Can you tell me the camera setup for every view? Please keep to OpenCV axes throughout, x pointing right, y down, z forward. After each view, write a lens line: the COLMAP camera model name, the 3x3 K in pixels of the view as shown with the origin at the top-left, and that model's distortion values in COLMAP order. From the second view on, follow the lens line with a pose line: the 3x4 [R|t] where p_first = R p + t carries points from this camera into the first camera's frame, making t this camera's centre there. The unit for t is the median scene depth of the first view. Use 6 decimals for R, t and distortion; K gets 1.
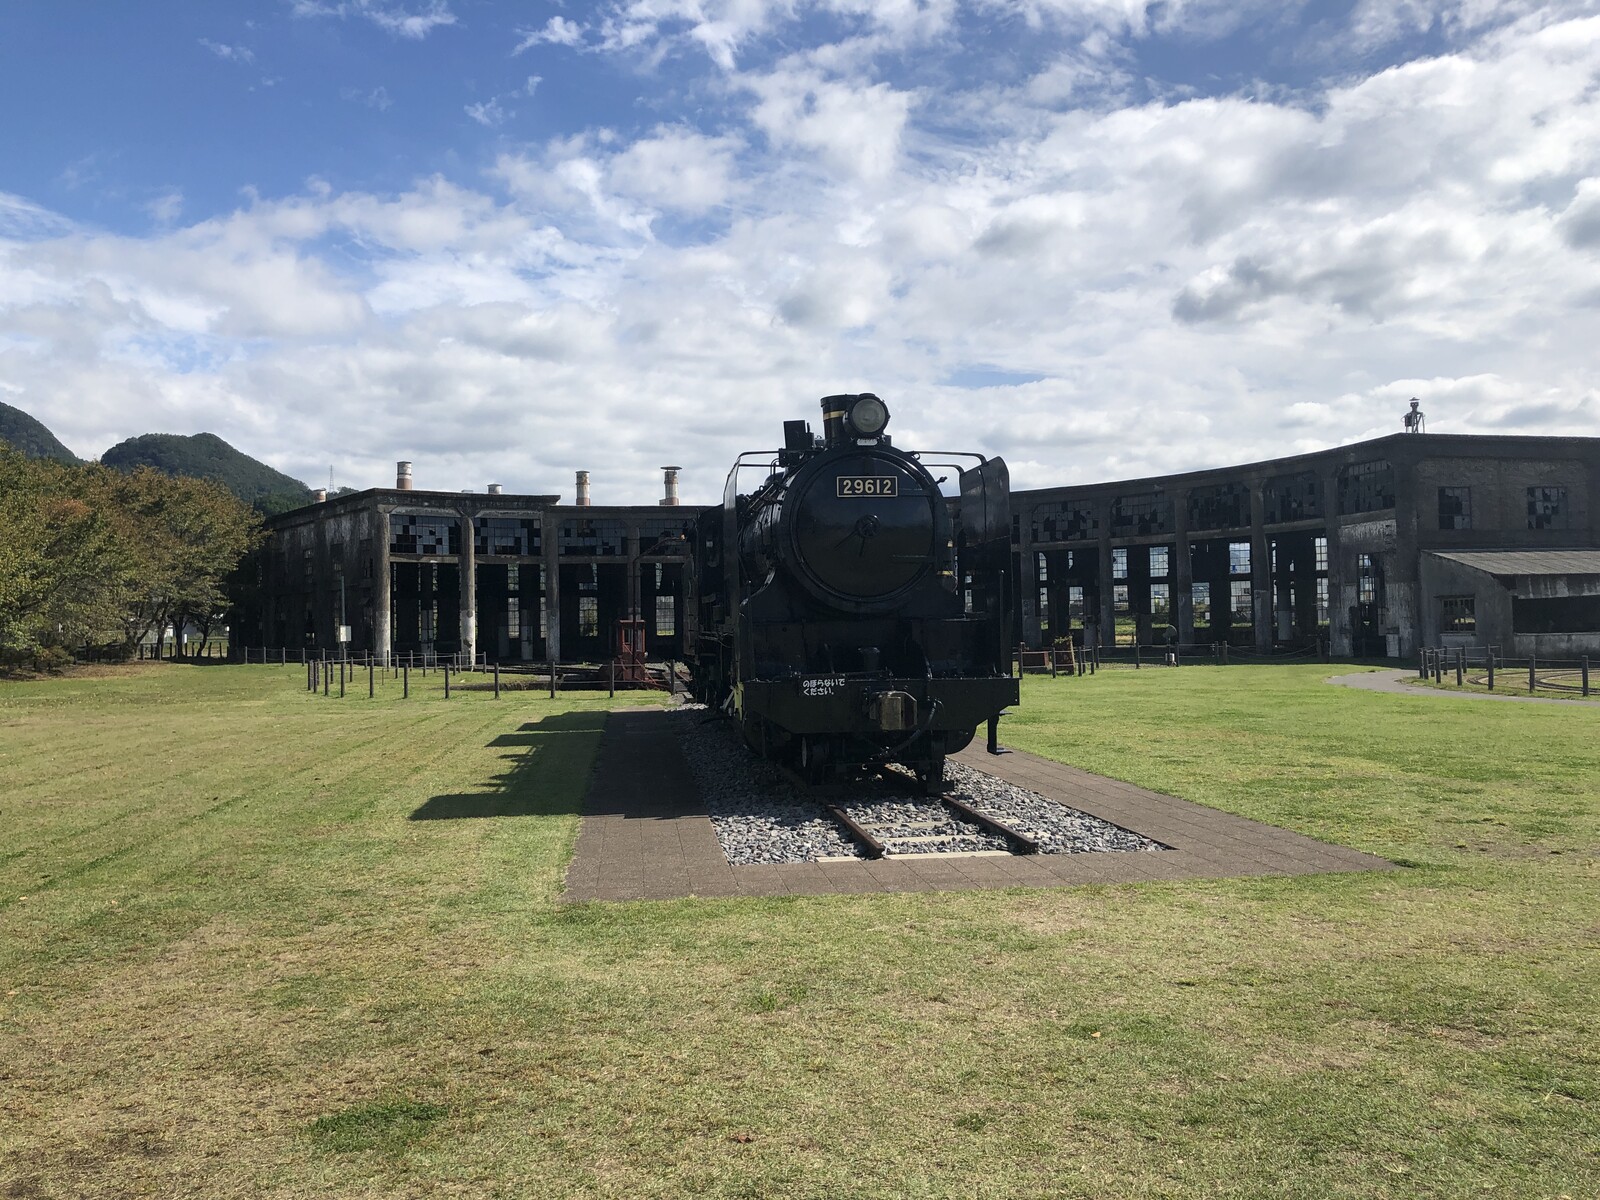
lens RADIAL K [[1324.5, 0, 800.0], [0, 1324.5, 600.0], [0, 0, 1]] dist [0.078116, 0.000643]
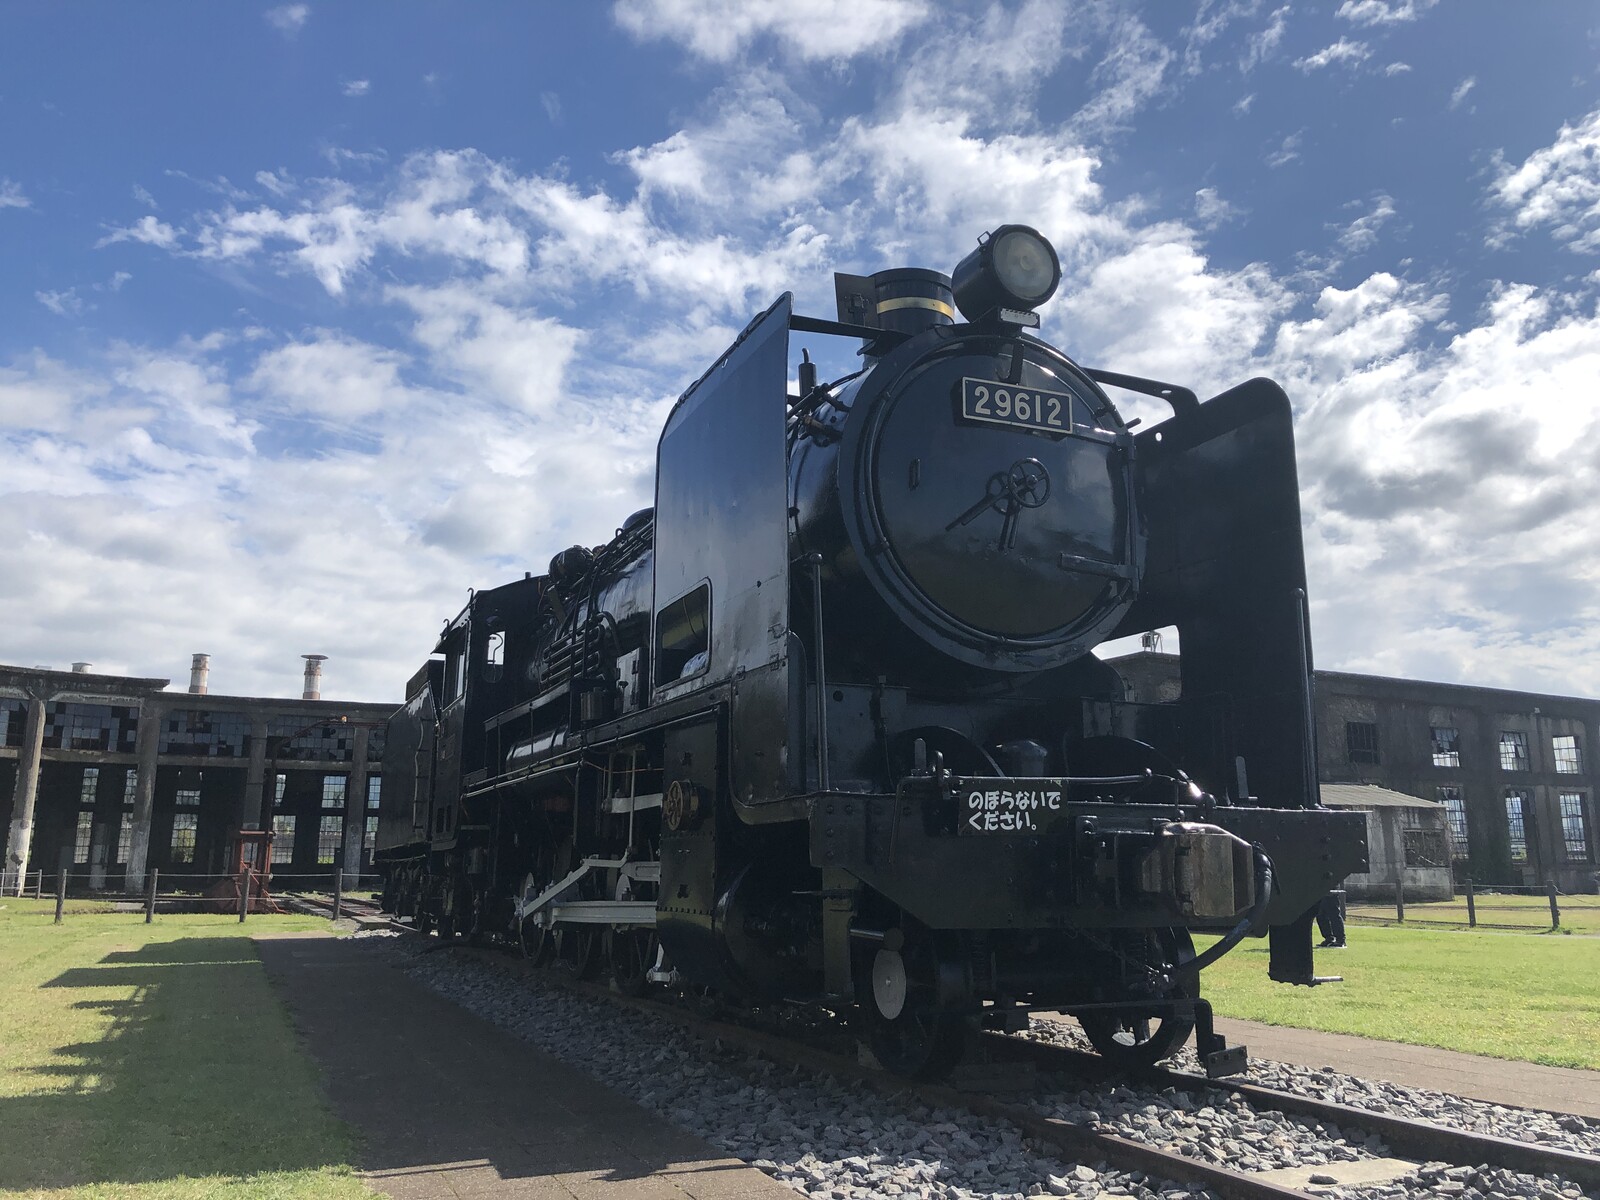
lens RADIAL K [[1341.8, 0, 796.4], [0, 1341.8, 580.6], [0, 0, 1]] dist [0.009849, 0.011466]
pose [[0.963269, 0.076515, 0.257407, -0.028653], [-0.025393, 0.980206, -0.196345, 0.014402], [-0.267335, 0.182596, 0.946145, 0.112008]]
